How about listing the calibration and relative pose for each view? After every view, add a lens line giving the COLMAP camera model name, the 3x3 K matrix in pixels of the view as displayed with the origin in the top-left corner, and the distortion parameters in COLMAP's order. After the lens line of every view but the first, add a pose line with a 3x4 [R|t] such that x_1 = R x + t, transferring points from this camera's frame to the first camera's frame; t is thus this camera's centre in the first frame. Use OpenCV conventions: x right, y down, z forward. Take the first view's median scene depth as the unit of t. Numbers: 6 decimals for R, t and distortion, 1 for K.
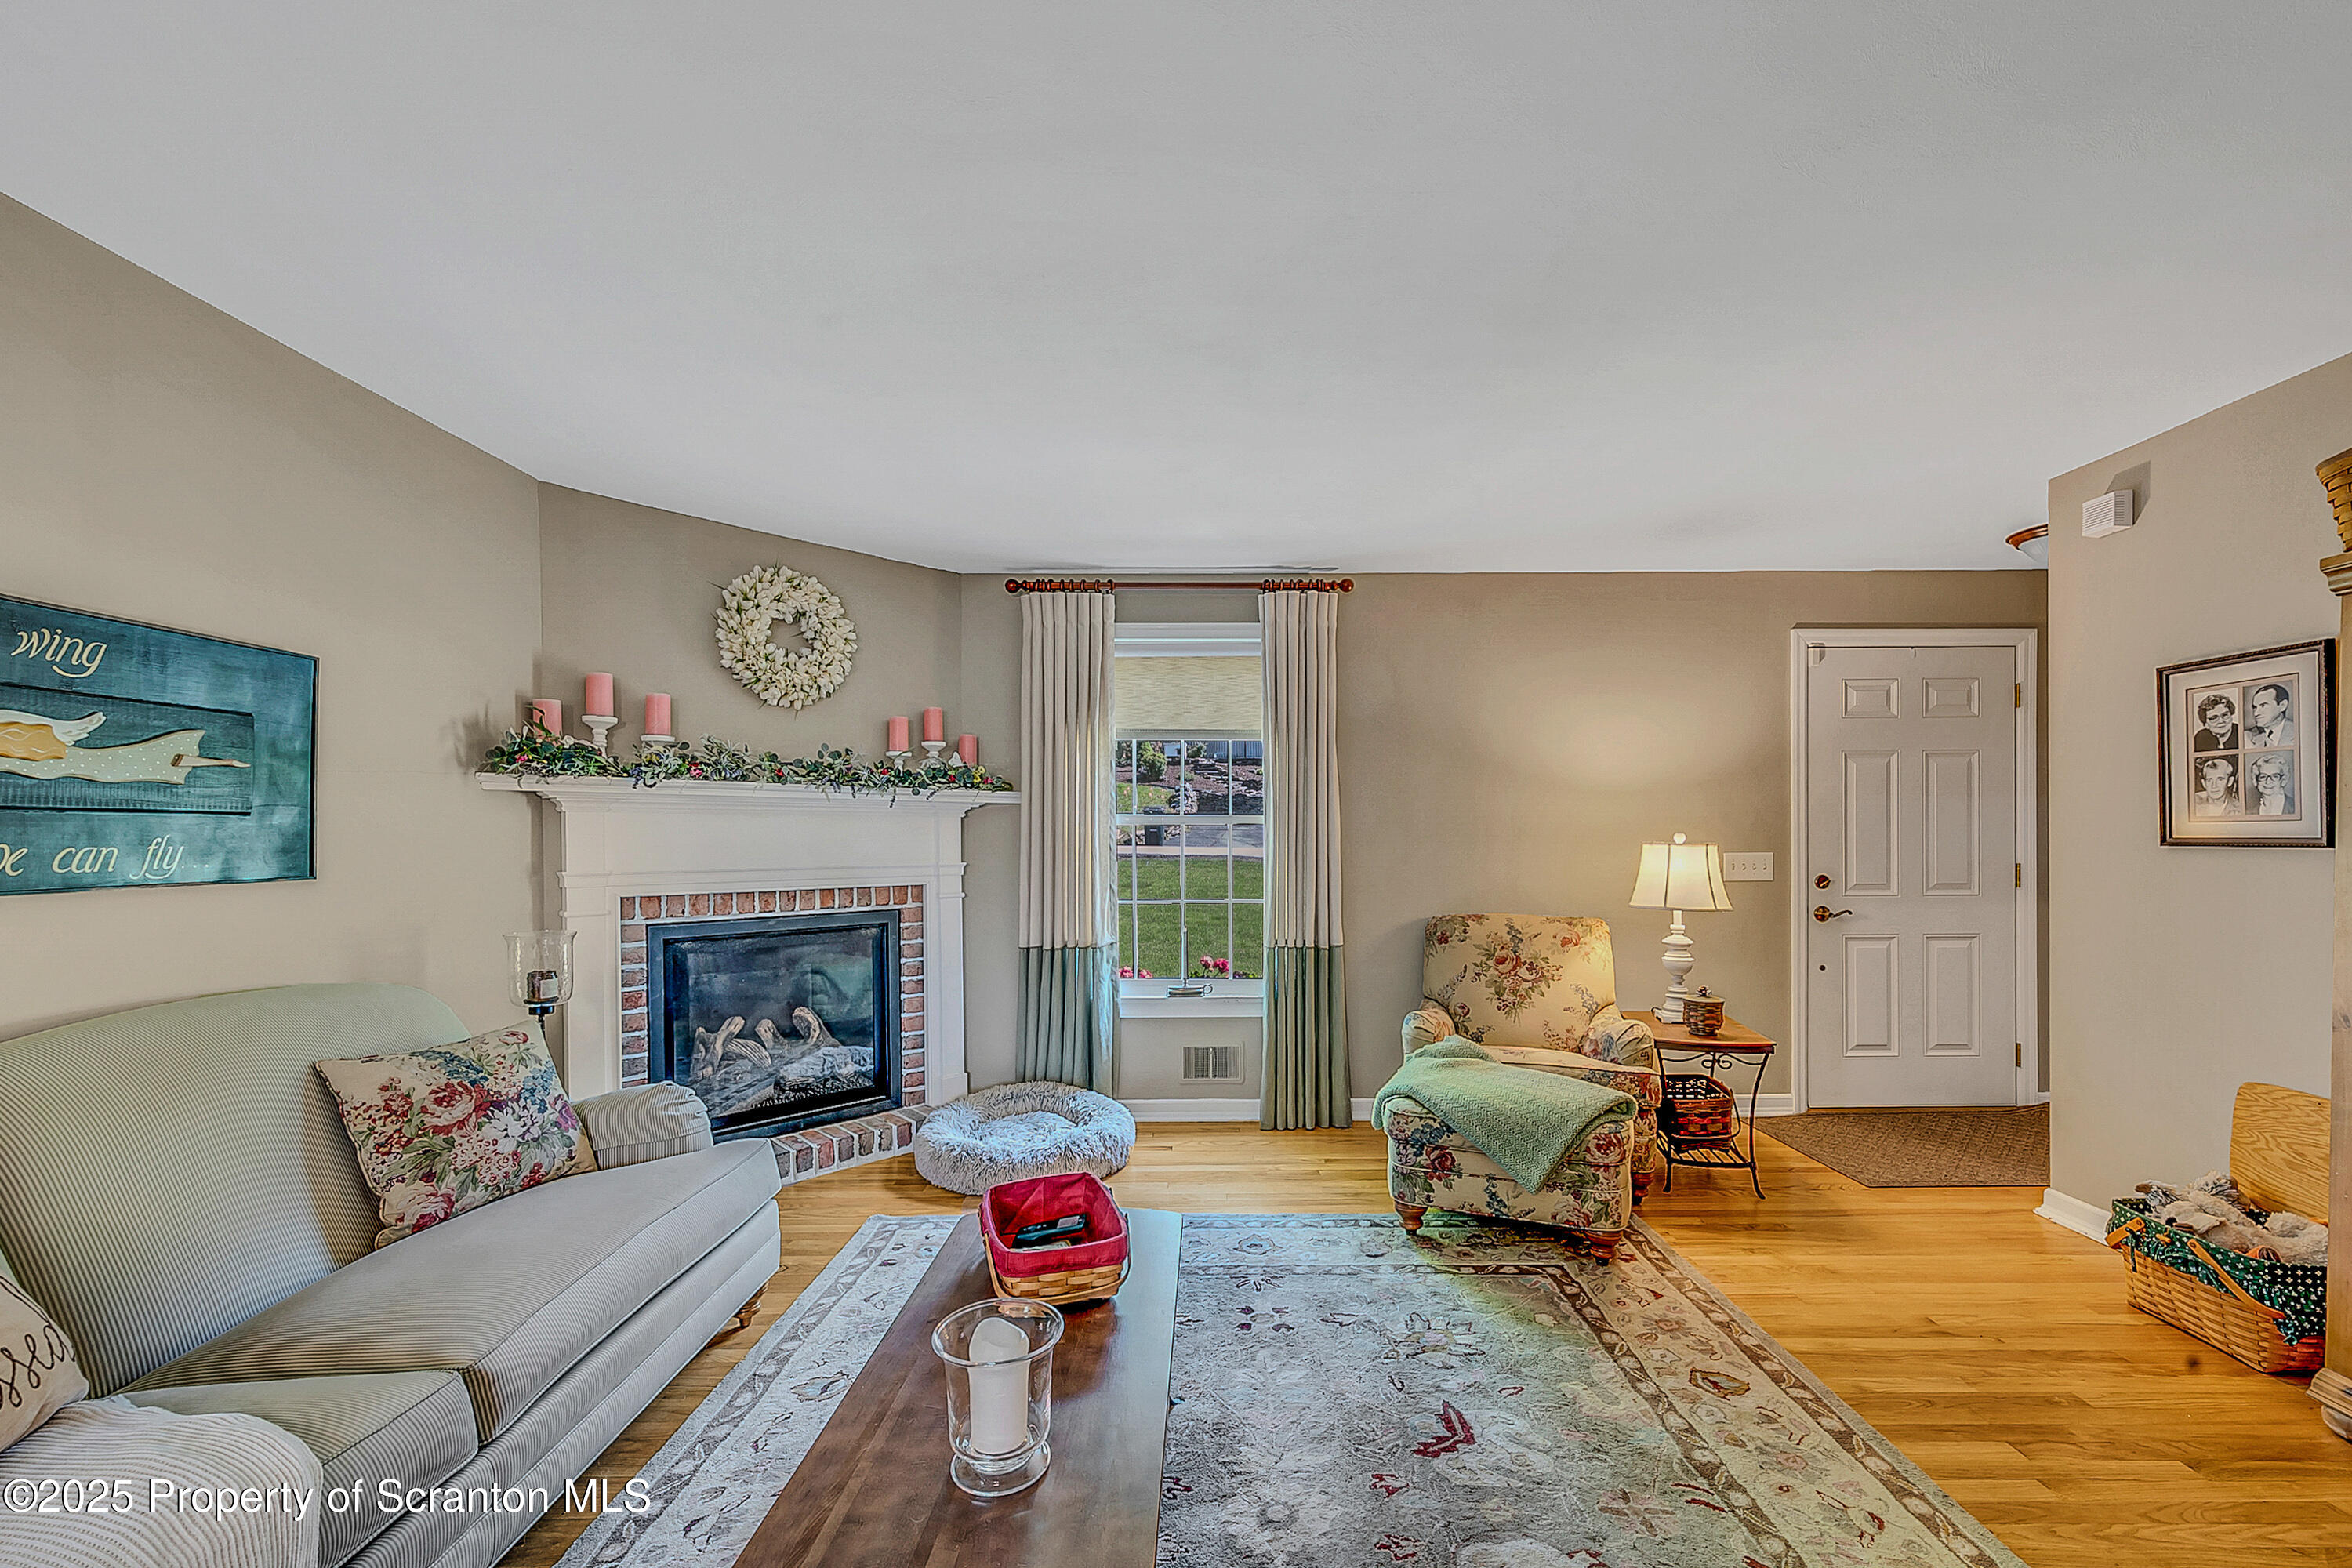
lens RADIAL K [[951.1, 0, 1196.4], [0, 951.1, 813.1], [0, 0, 1]] dist [0.000704, -0.000369]
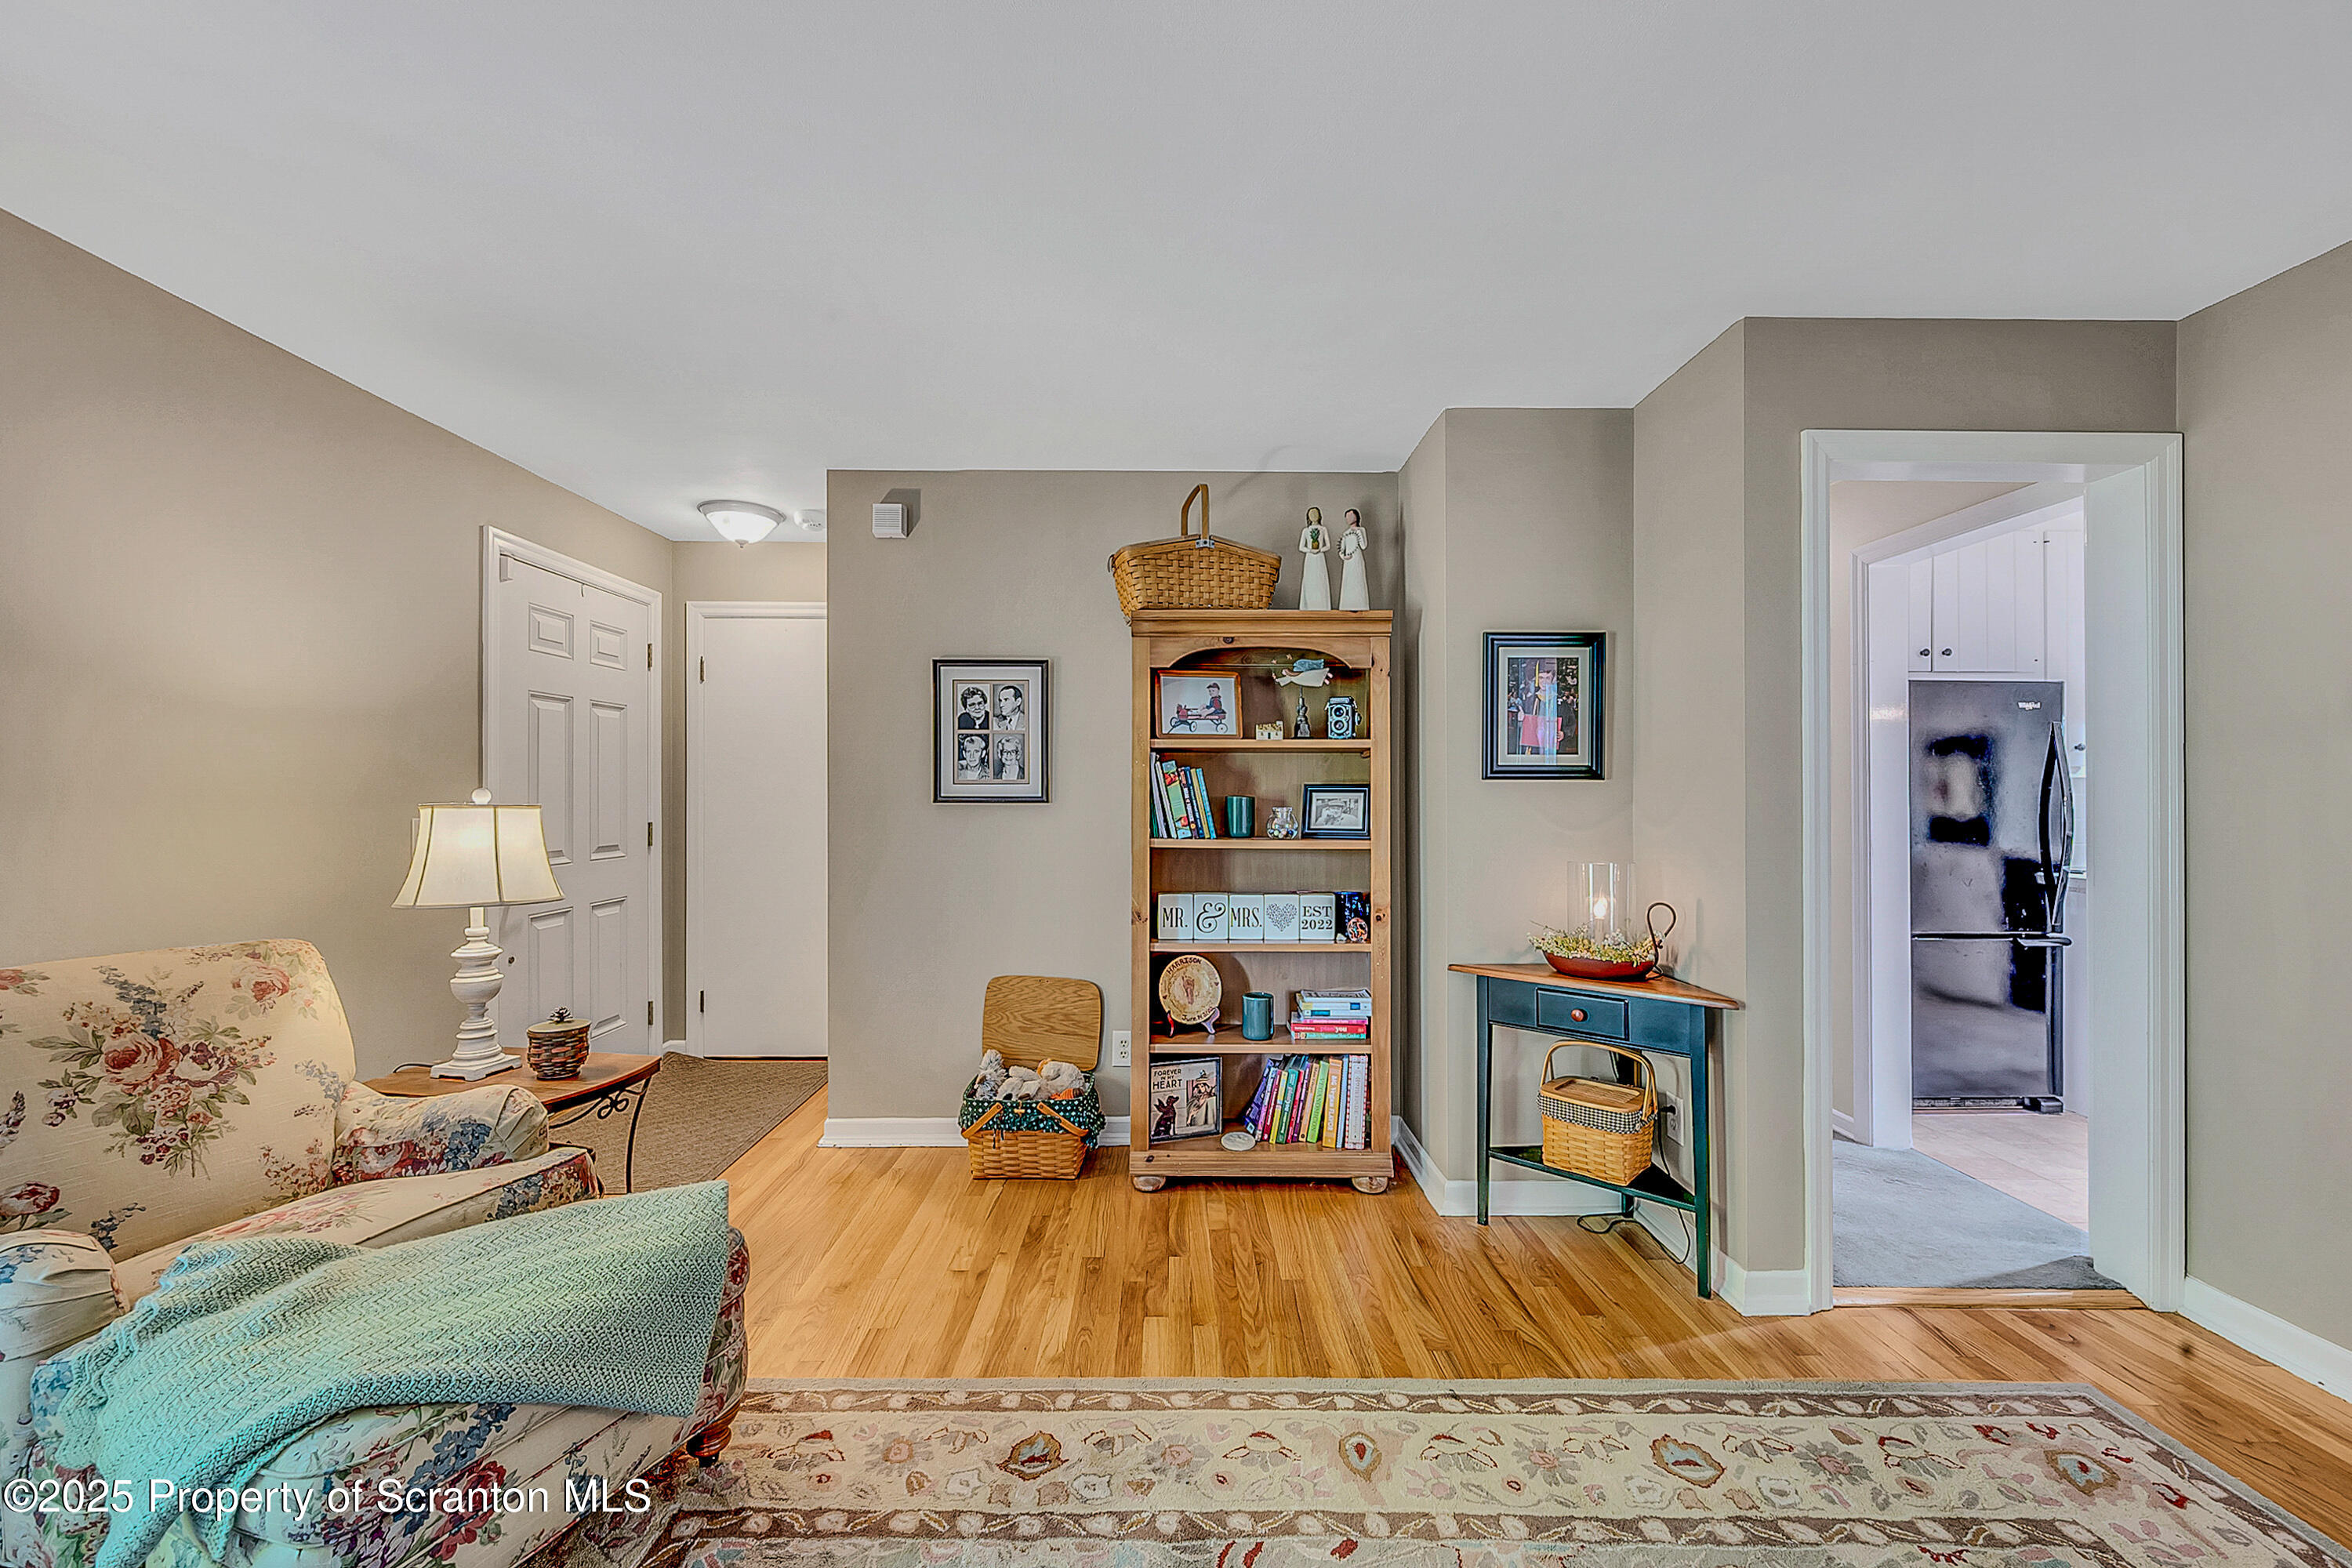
lens RADIAL K [[944.8, 0, 1181.5], [0, 944.8, 777.7], [0, 0, 1]] dist [-0.000386, -0.000284]
pose [[-0.014945, 0.021028, 0.999667, -0.170940], [-0.024215, 0.999478, -0.021386, 0.015609], [-0.999595, -0.024527, -0.014428, 0.539694]]
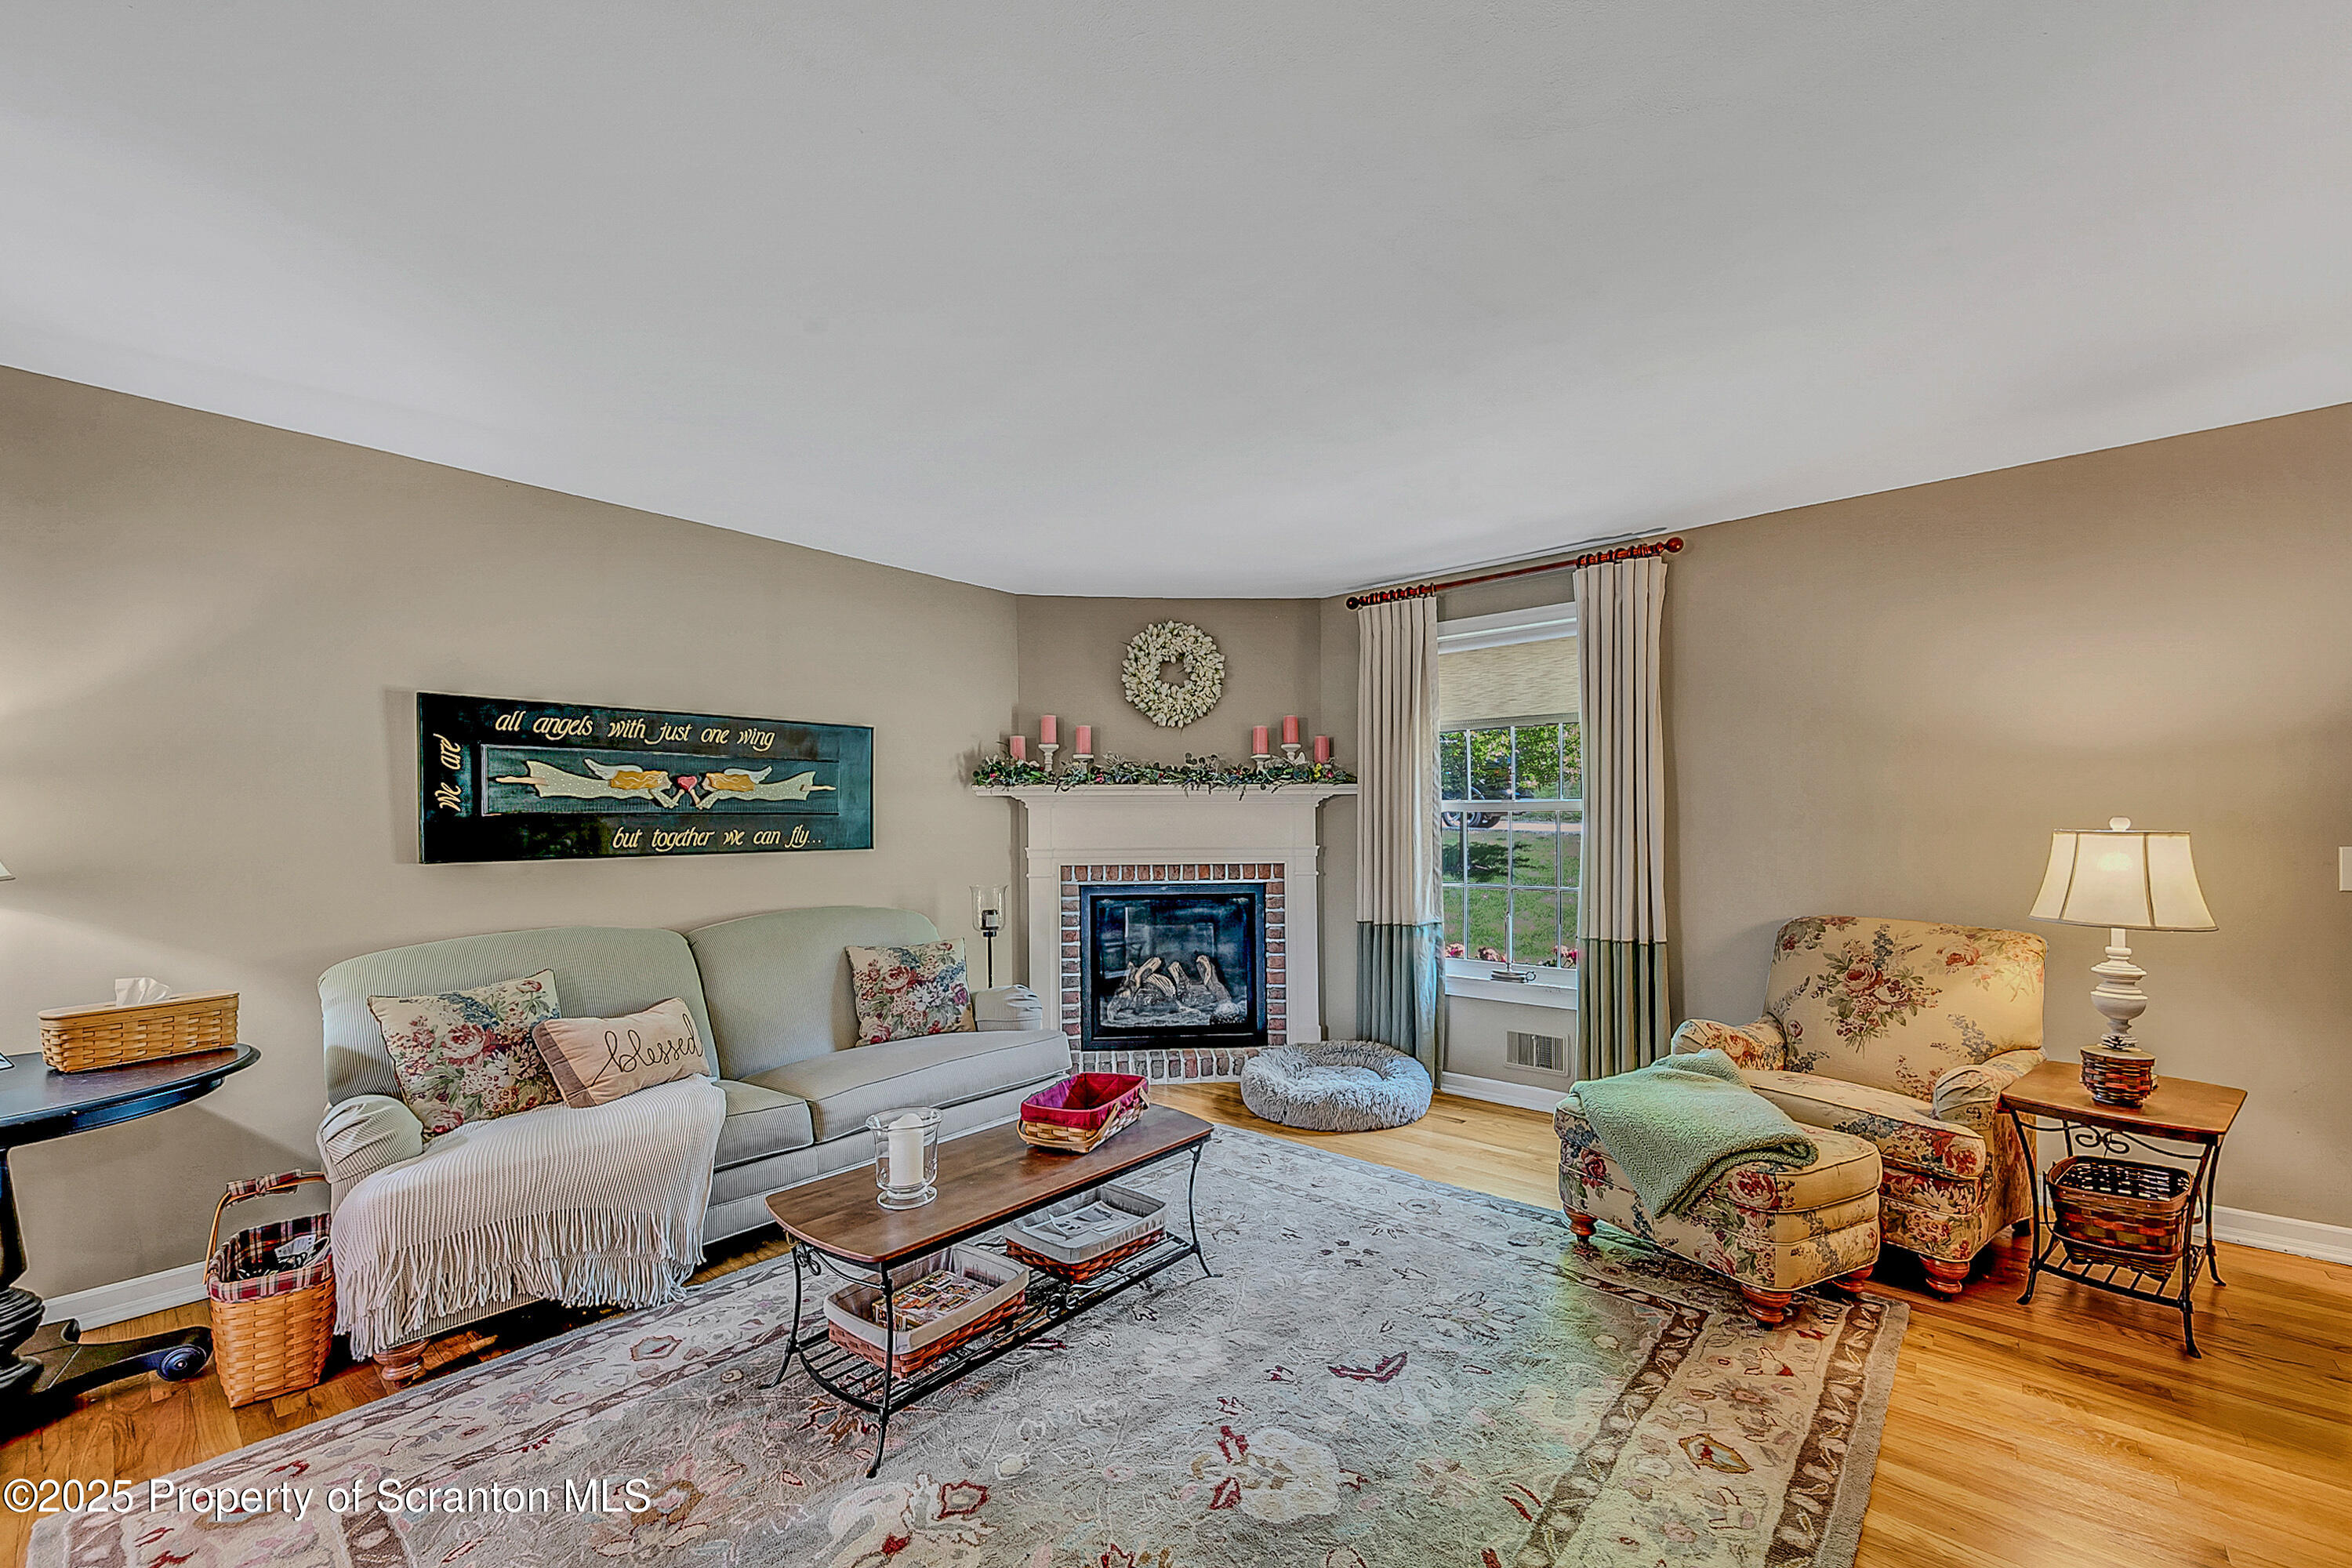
lens RADIAL K [[938.6, 0, 1176.0], [0, 938.6, 784.0], [0, 0, 1]] dist [0.000594, -0.000278]
pose [[0.754025, -0.029699, -0.656173, 0.456380], [0.020743, 0.999556, -0.021405, -0.003151], [0.656518, 0.002529, 0.754306, 0.016978]]
